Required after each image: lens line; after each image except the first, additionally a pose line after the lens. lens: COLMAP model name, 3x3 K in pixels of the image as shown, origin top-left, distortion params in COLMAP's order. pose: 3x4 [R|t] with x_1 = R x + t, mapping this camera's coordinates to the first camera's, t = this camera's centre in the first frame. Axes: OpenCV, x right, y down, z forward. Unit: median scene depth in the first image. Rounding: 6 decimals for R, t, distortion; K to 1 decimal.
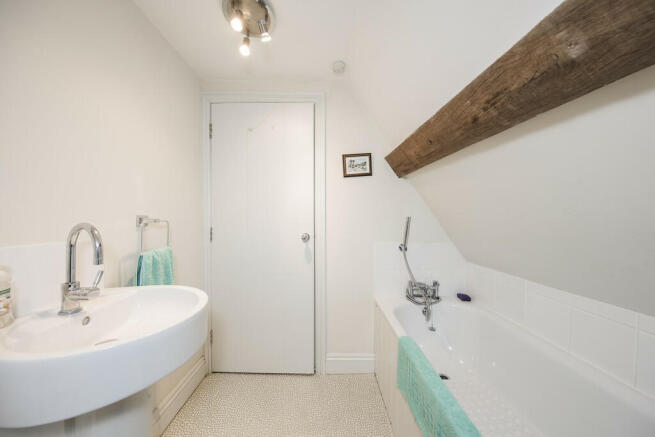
lens RADIAL K [[216.9, 0, 327.5], [0, 216.9, 218.5], [0, 0, 1]] dist [-0.000828, -0.000114]
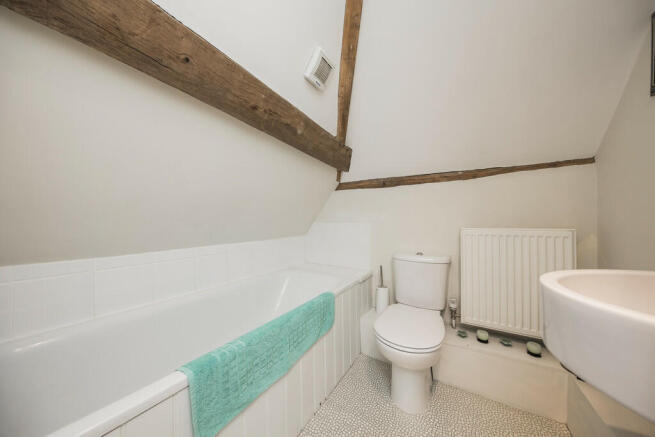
lens RADIAL K [[216.9, 0, 327.5], [0, 216.9, 218.5], [0, 0, 1]] dist [-0.000828, -0.000114]
pose [[-0.852462, 0.004306, 0.522772, -0.331343], [0.005315, 0.999986, 0.000431, 0.187226], [-0.522763, 0.003145, -0.852472, 1.778858]]
